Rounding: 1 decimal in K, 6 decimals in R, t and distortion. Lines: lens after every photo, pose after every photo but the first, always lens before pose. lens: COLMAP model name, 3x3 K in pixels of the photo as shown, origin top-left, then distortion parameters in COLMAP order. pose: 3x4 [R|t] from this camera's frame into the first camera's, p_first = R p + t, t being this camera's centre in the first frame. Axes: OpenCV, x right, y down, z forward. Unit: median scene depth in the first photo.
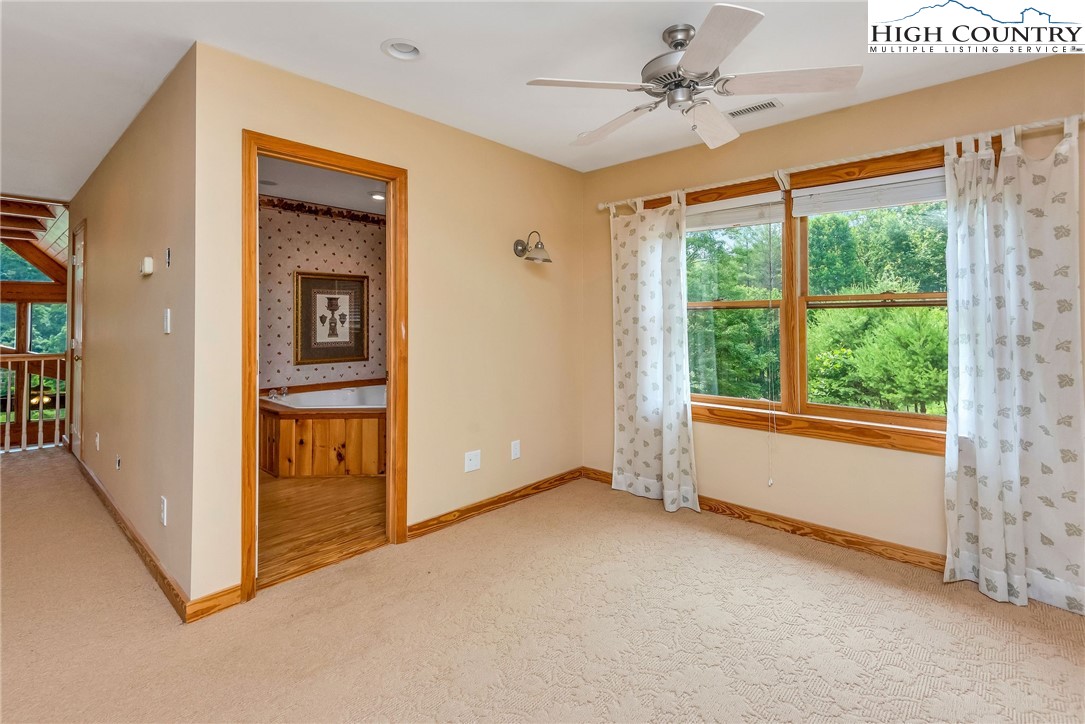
lens RADIAL K [[518.0, 0, 542.7], [0, 518.0, 311.0], [0, 0, 1]] dist [0.019293, -0.010947]
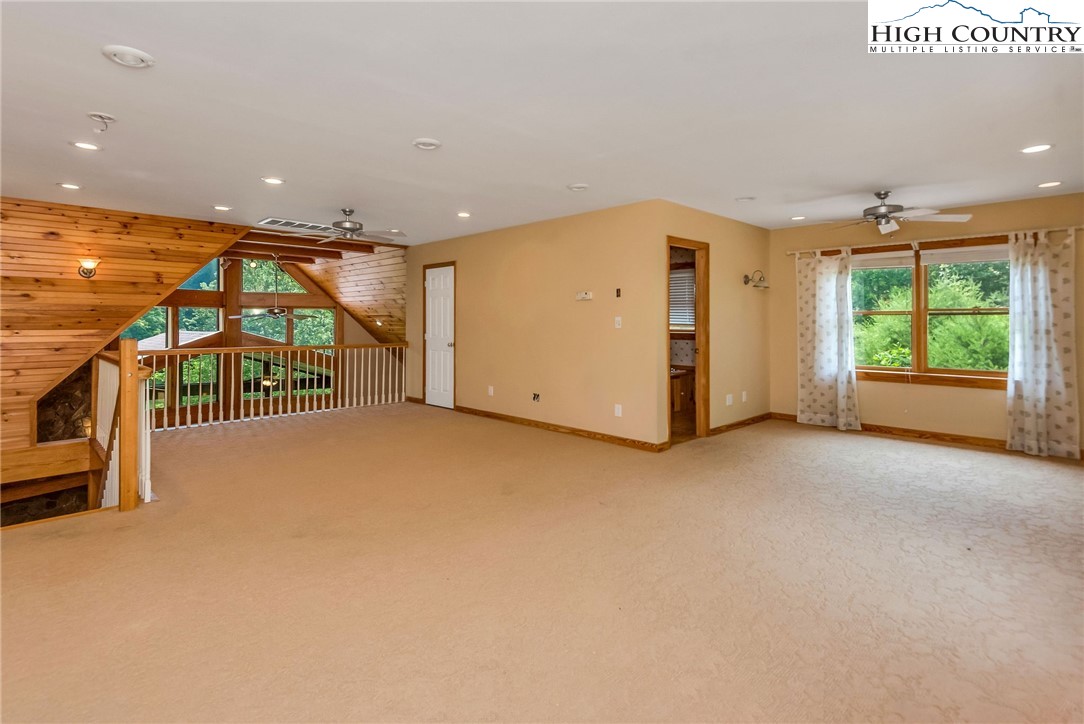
lens RADIAL K [[539.7, 0, 526.4], [0, 539.7, 318.7], [0, 0, 1]] dist [-0.000993, -0.000560]
pose [[0.997542, -0.000971, -0.070062, -0.646452], [0.002014, 0.999888, 0.014825, -0.020326], [0.070040, -0.014930, 0.997432, -0.830620]]
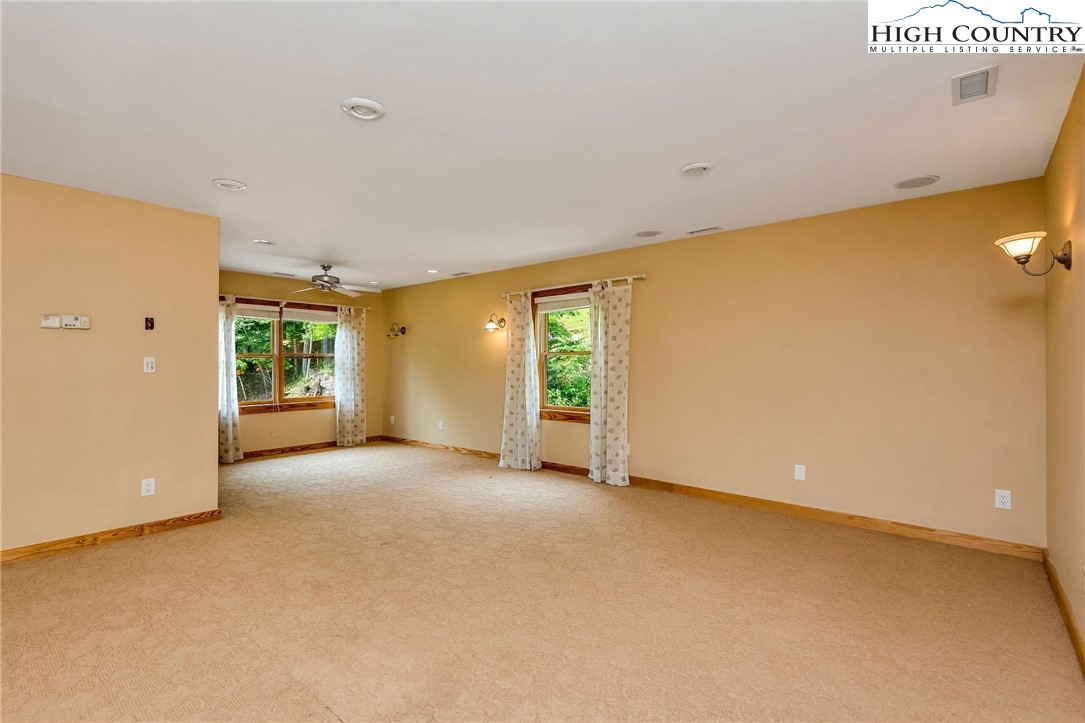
lens RADIAL K [[500.1, 0, 542.3], [0, 500.1, 359.4], [0, 0, 1]] dist [0.002239, -0.000233]
pose [[-0.053073, 0.005615, 0.998575, -1.553642], [-0.021052, 0.999756, -0.006741, -0.007831], [-0.998369, -0.021380, -0.052942, -0.038795]]
